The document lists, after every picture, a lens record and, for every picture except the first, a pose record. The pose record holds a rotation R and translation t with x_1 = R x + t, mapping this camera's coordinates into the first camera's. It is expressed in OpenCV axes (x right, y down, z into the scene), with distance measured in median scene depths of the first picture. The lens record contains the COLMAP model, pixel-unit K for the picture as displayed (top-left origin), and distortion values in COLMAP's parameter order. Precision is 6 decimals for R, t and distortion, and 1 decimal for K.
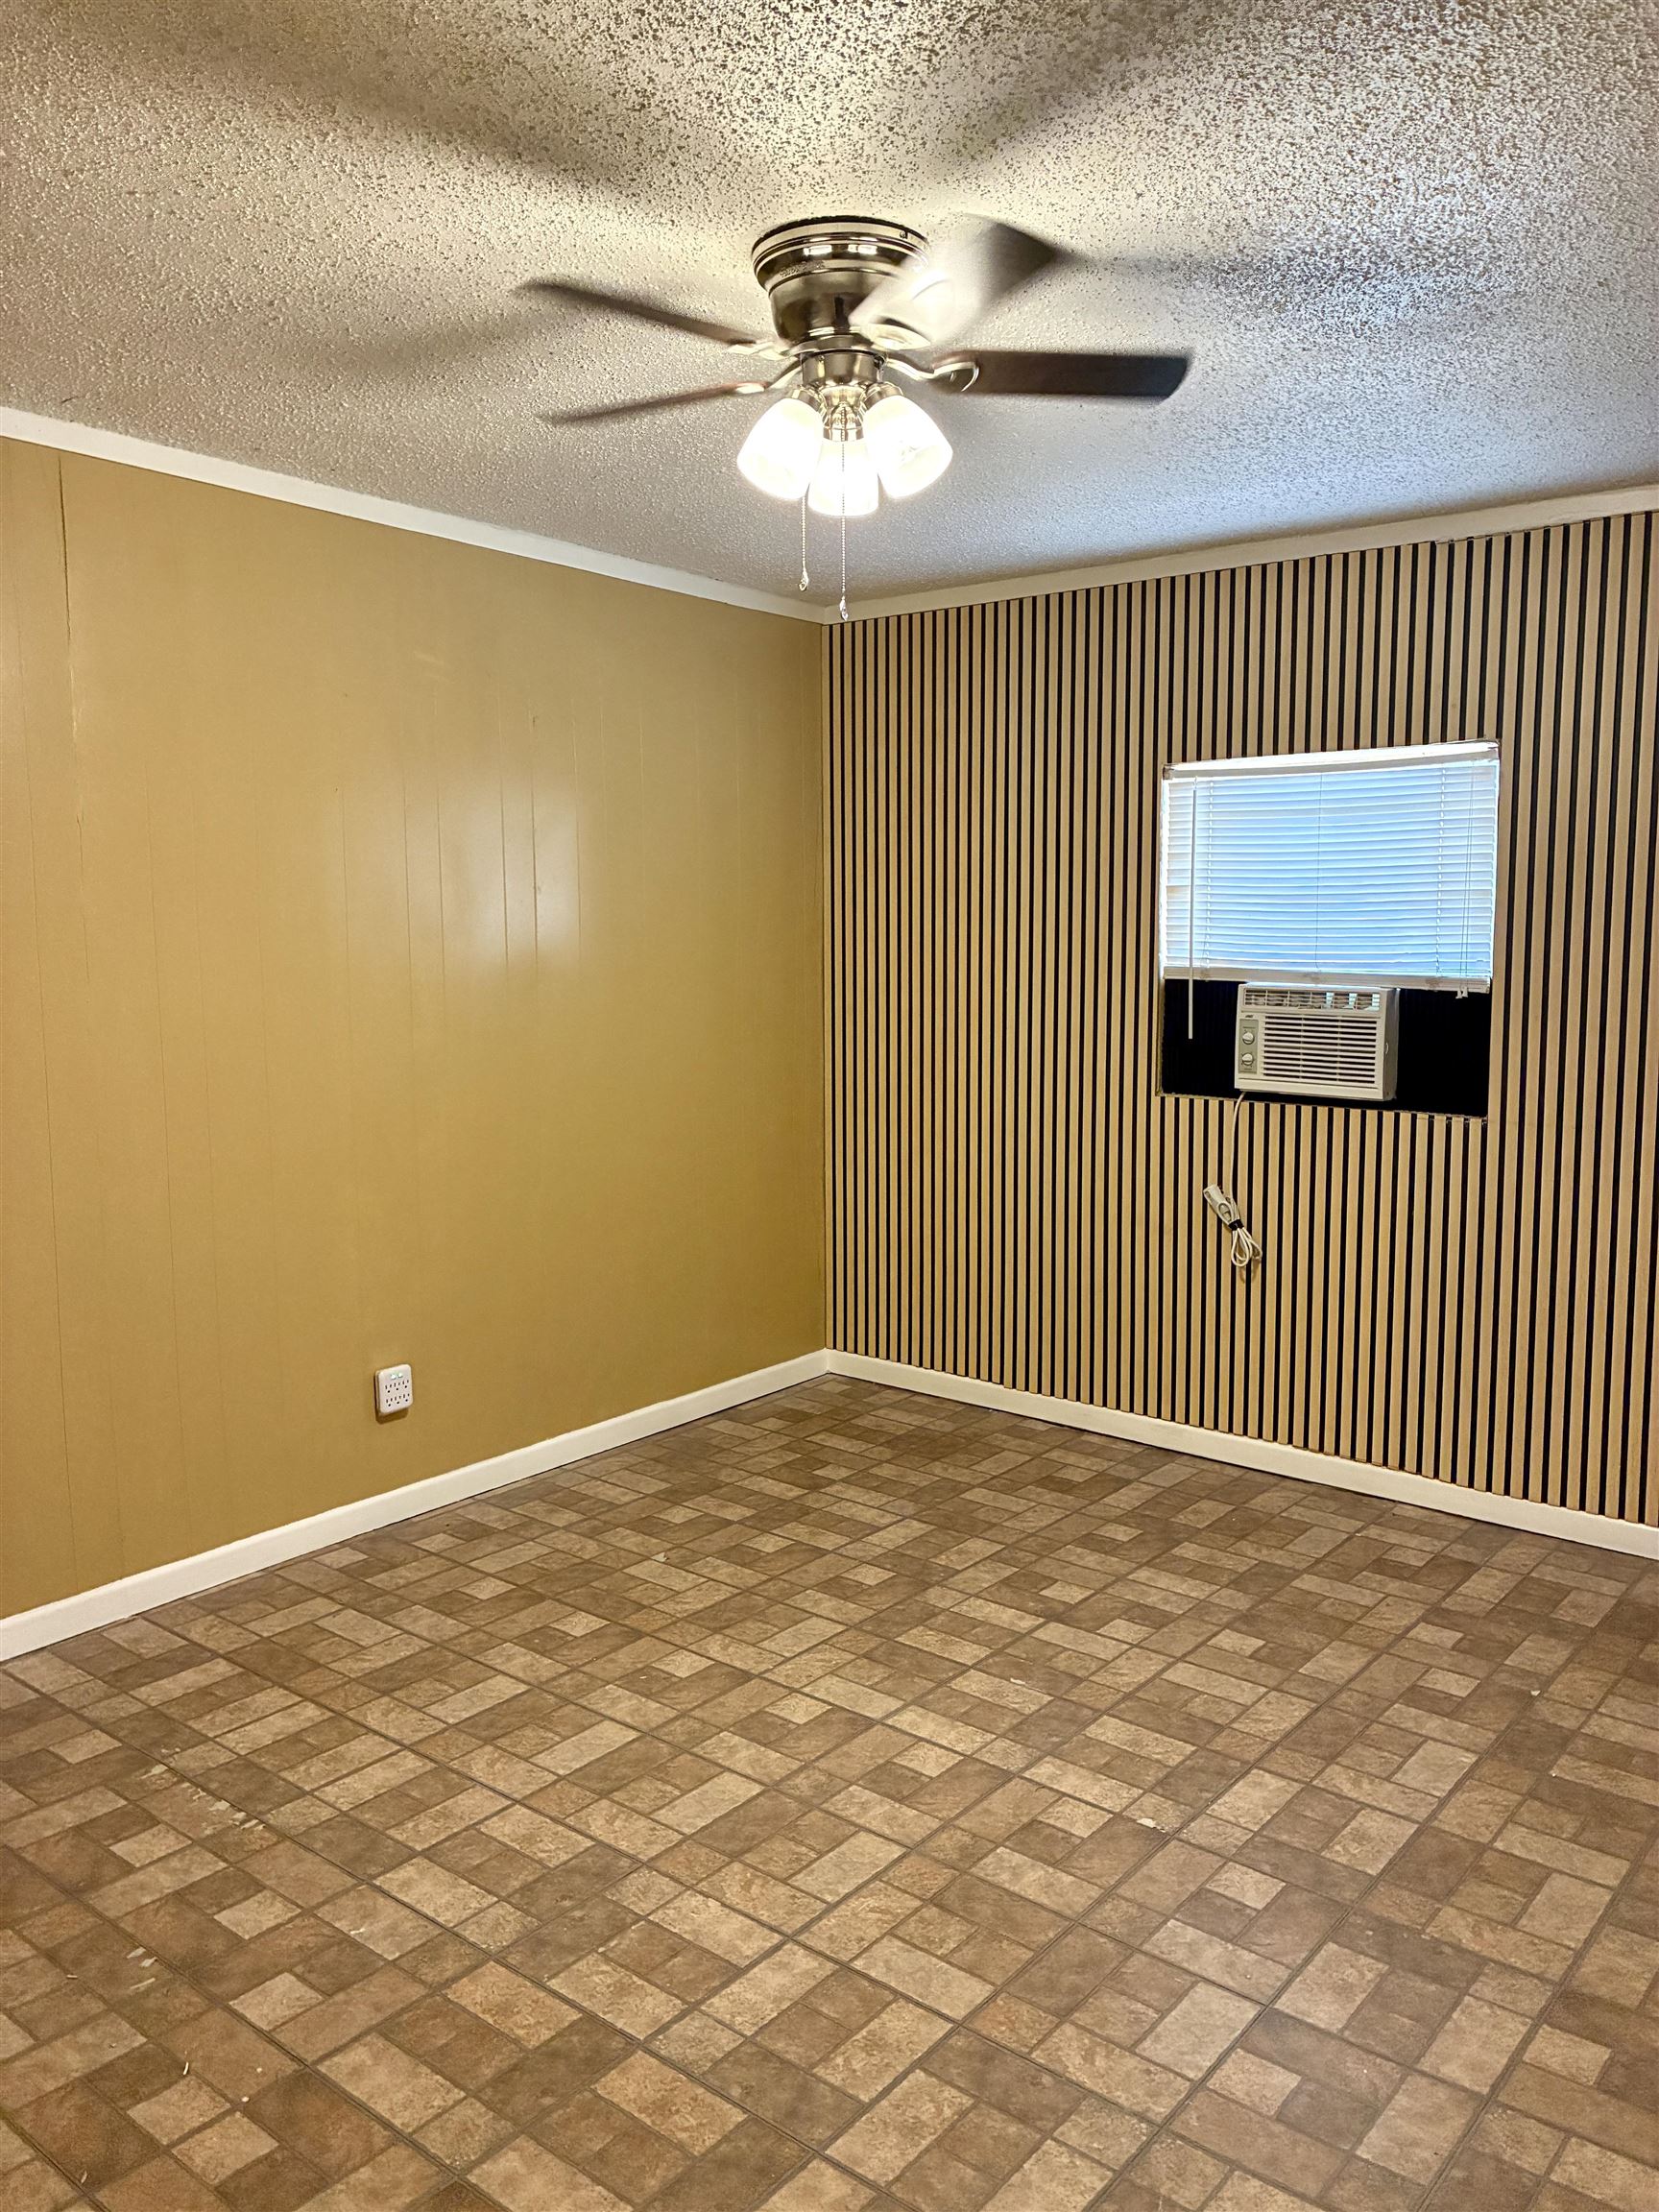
lens RADIAL K [[1673.2, 0, 835.2], [0, 1673.2, 1110.5], [0, 0, 1]] dist [0.061822, -0.075981]
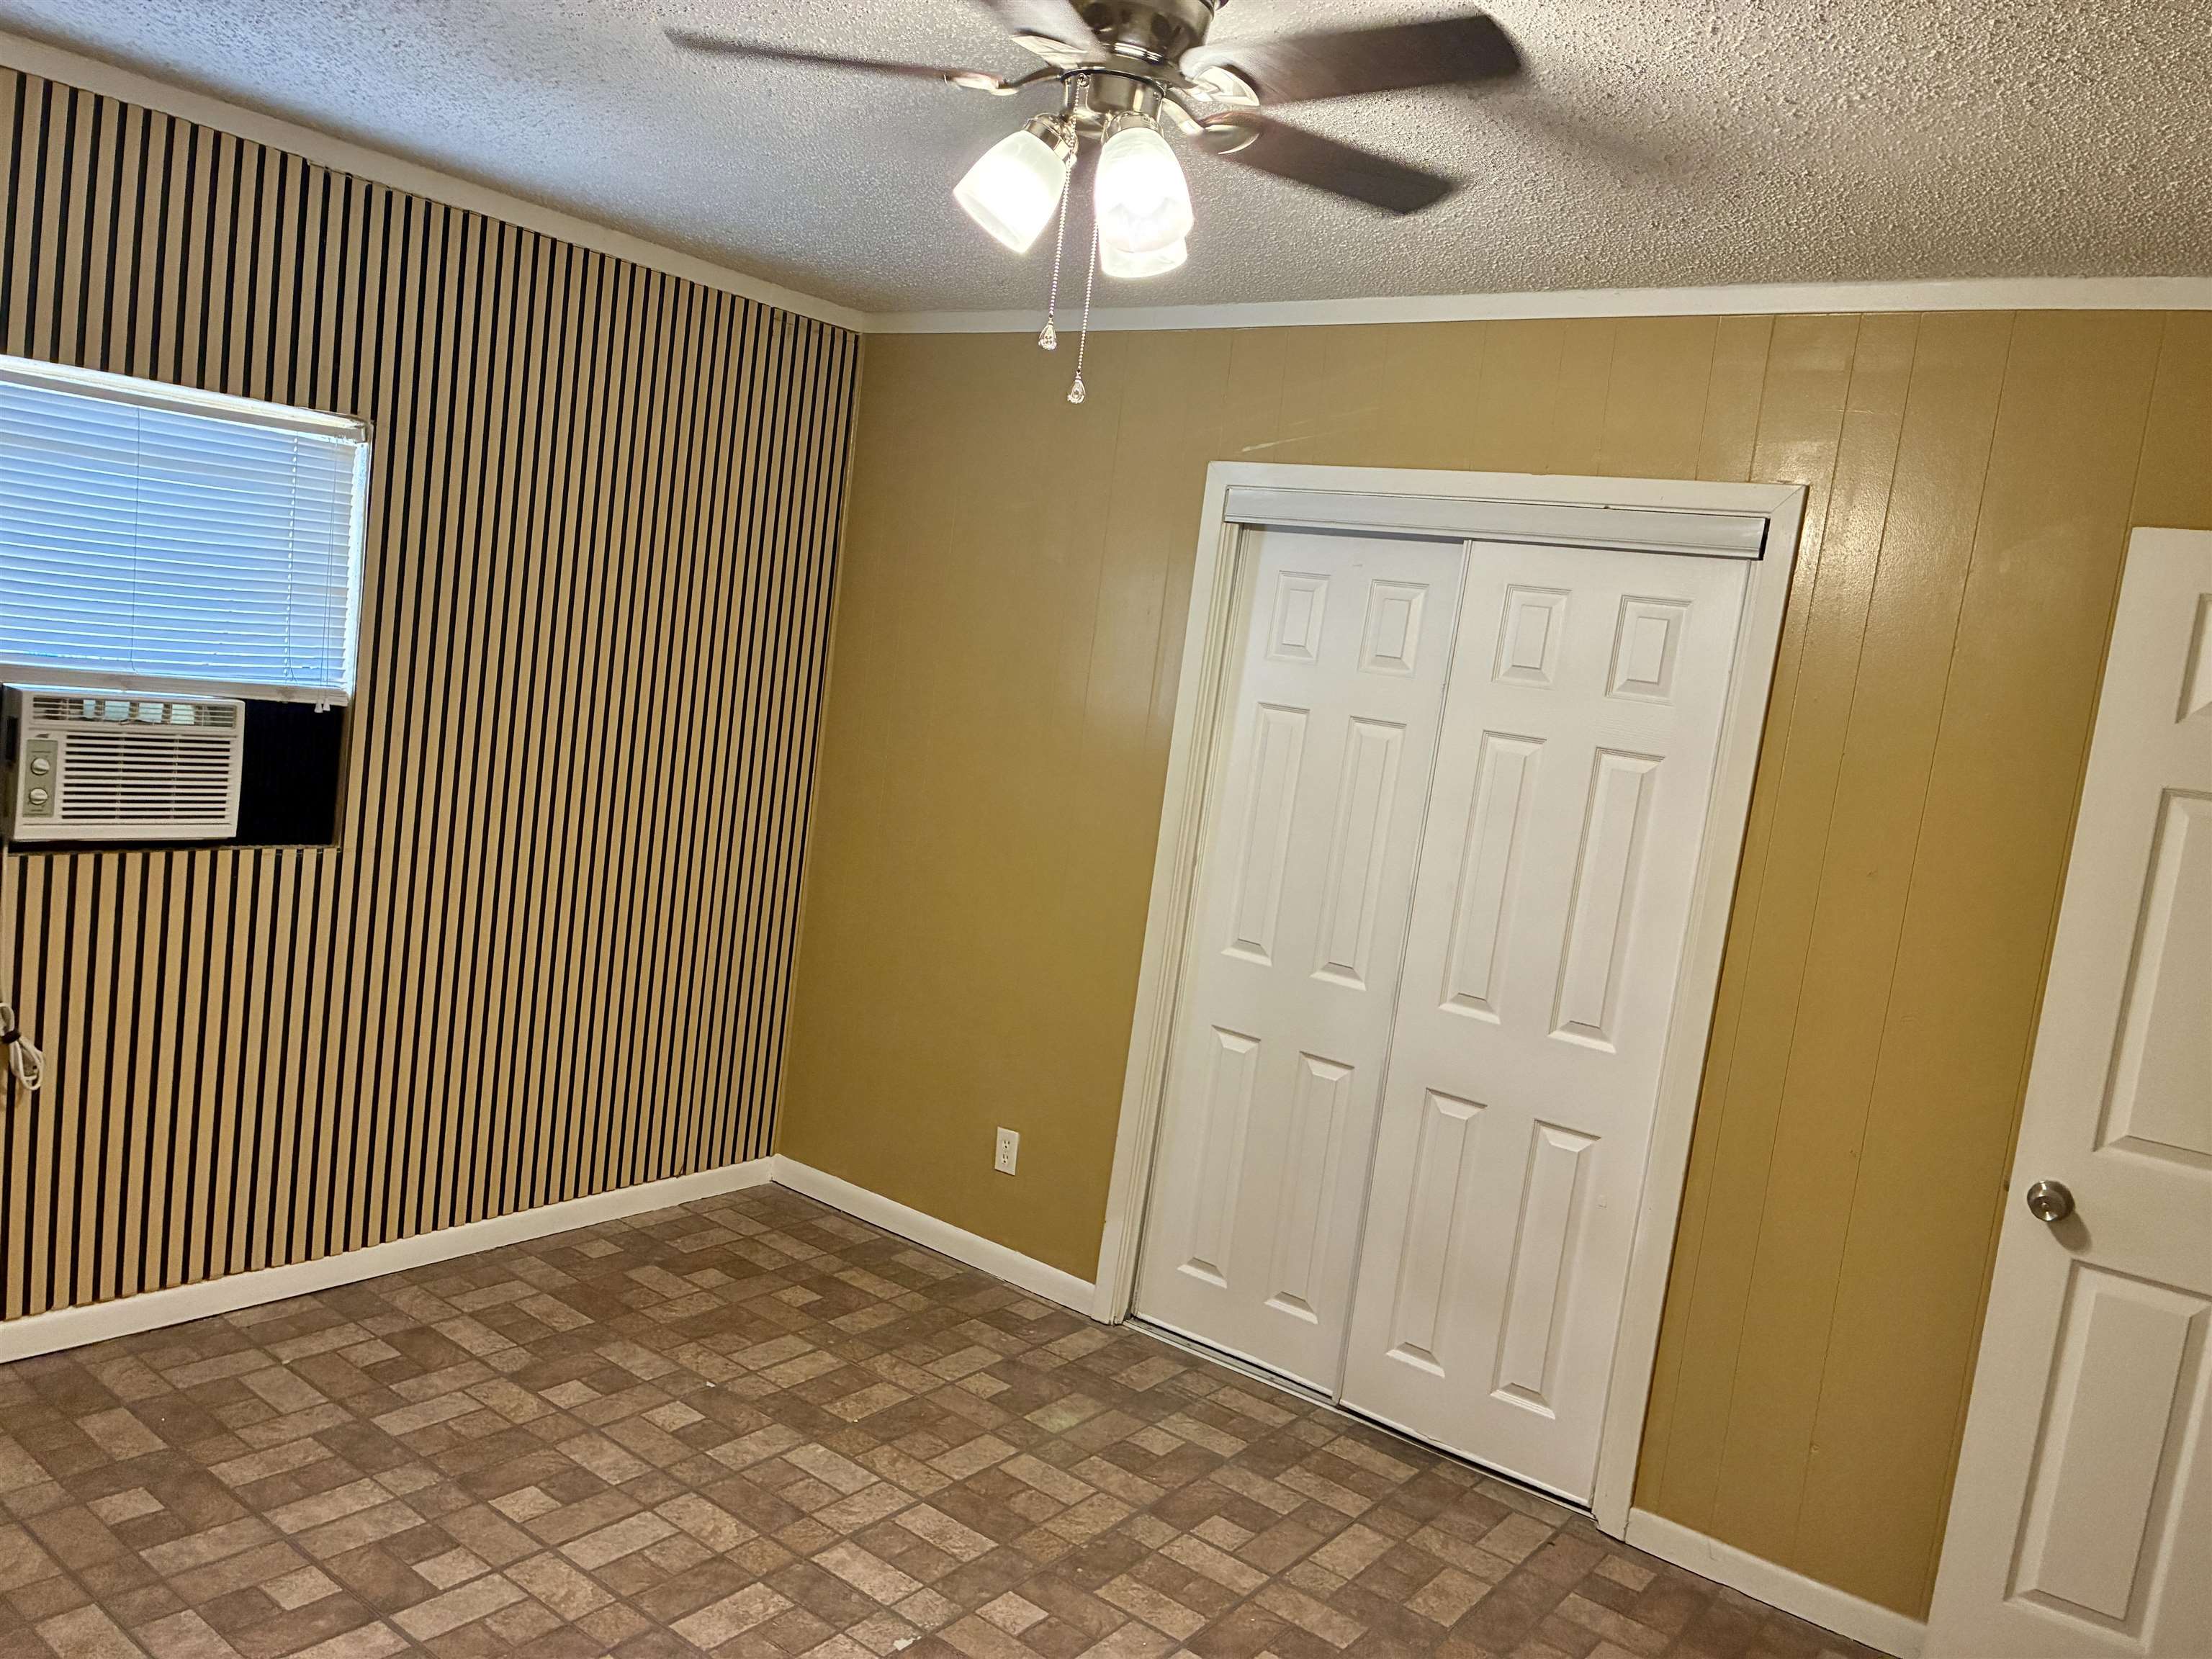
lens RADIAL K [[1673.2, 0, 1122.3], [0, 1673.2, 821.6], [0, 0, 1]] dist [0.061822, -0.075981]
pose [[-0.028411, -0.112427, 0.993254, -0.533890], [-0.010842, 0.993631, 0.112159, -0.118777], [-0.999538, -0.007583, -0.029449, 0.651183]]
